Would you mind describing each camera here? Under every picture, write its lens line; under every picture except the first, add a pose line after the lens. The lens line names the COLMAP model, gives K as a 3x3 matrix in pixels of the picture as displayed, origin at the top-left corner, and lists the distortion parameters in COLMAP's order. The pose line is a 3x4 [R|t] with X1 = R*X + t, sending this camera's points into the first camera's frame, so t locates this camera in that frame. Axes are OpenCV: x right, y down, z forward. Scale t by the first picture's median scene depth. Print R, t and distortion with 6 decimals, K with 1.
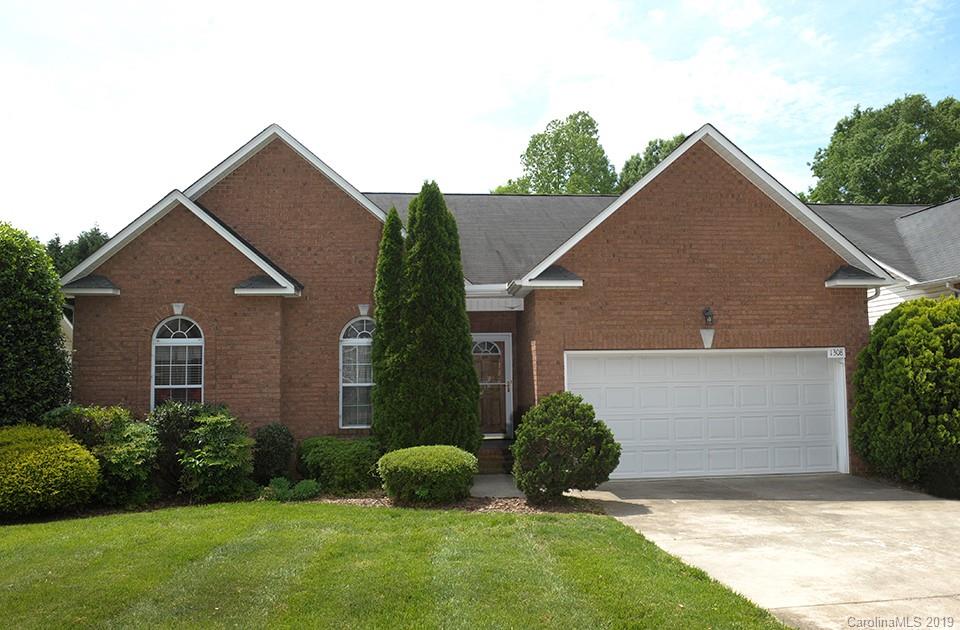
lens RADIAL K [[754.4, 0, 481.3], [0, 754.4, 314.5], [0, 0, 1]] dist [-0.009663, -0.021021]
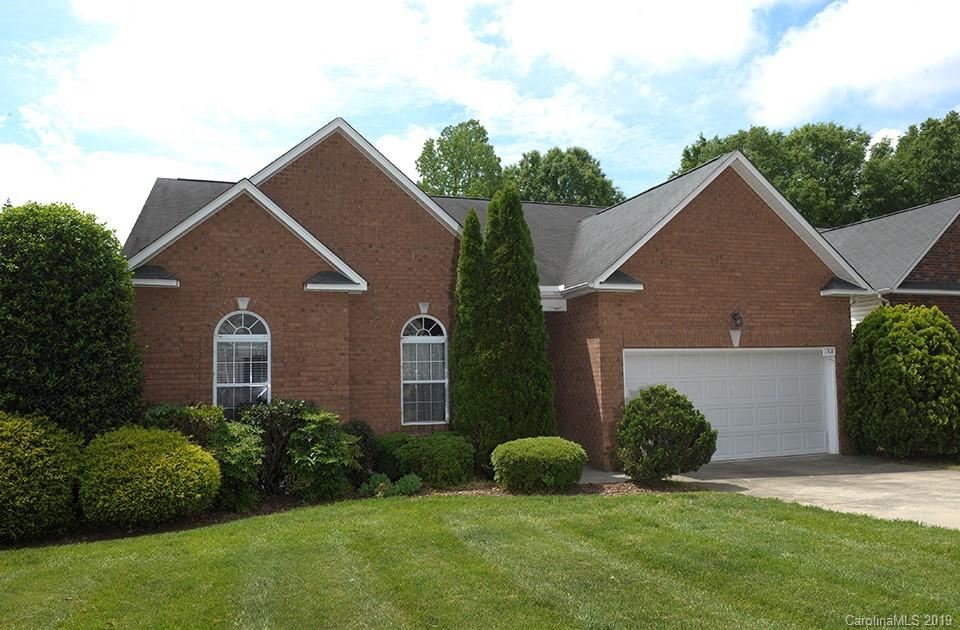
lens RADIAL K [[754.4, 0, 481.1], [0, 754.4, 314.4], [0, 0, 1]] dist [-0.009663, -0.021021]
pose [[0.967049, 0.015443, 0.254120, -0.358868], [-0.014550, 0.999880, -0.005394, 0.007322], [-0.254172, 0.001519, 0.967158, -0.001539]]
